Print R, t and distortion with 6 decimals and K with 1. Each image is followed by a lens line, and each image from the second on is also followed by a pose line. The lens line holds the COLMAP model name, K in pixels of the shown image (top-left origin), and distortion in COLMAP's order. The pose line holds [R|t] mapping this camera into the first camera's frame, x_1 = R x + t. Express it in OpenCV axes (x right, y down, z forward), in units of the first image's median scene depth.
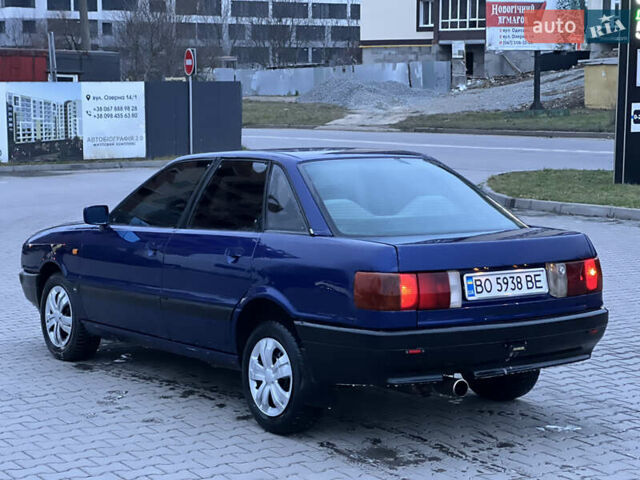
lens RADIAL K [[1369.9, 0, 322.1], [0, 1369.9, 237.0], [0, 0, 1]] dist [0.159892, 0.000000]
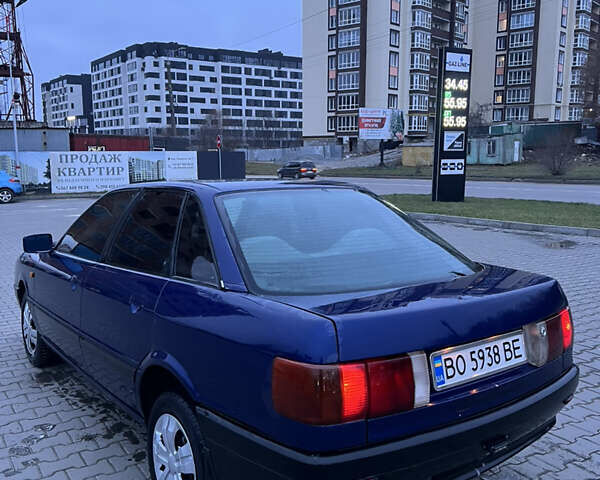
lens RADIAL K [[590.0, 0, 295.0], [0, 590.0, 237.9], [0, 0, 1]] dist [0.022986, 0.000000]
pose [[0.999893, -0.002544, 0.014428, 0.024852], [0.002157, 0.999640, 0.026753, -0.033801], [-0.014491, -0.026719, 0.999538, 0.586193]]
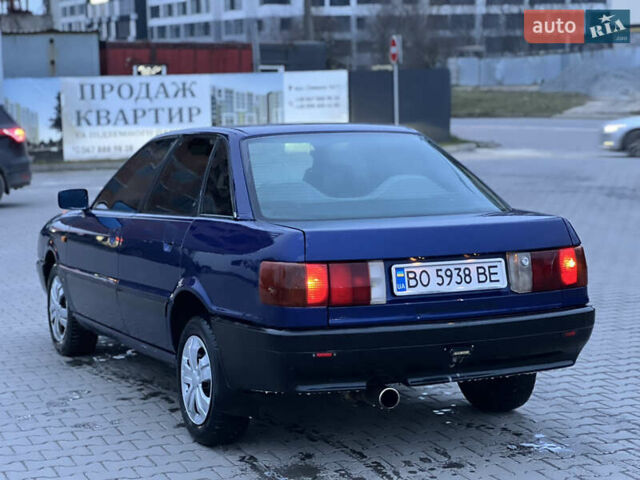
lens RADIAL K [[1369.9, 0, 322.2], [0, 1369.9, 240.6], [0, 0, 1]] dist [0.159892, 0.000000]
pose [[0.982902, 0.001654, -0.184125, 0.182310], [-0.000102, 0.999964, 0.008437, 0.003996], [0.184132, -0.008274, 0.982867, 0.128652]]
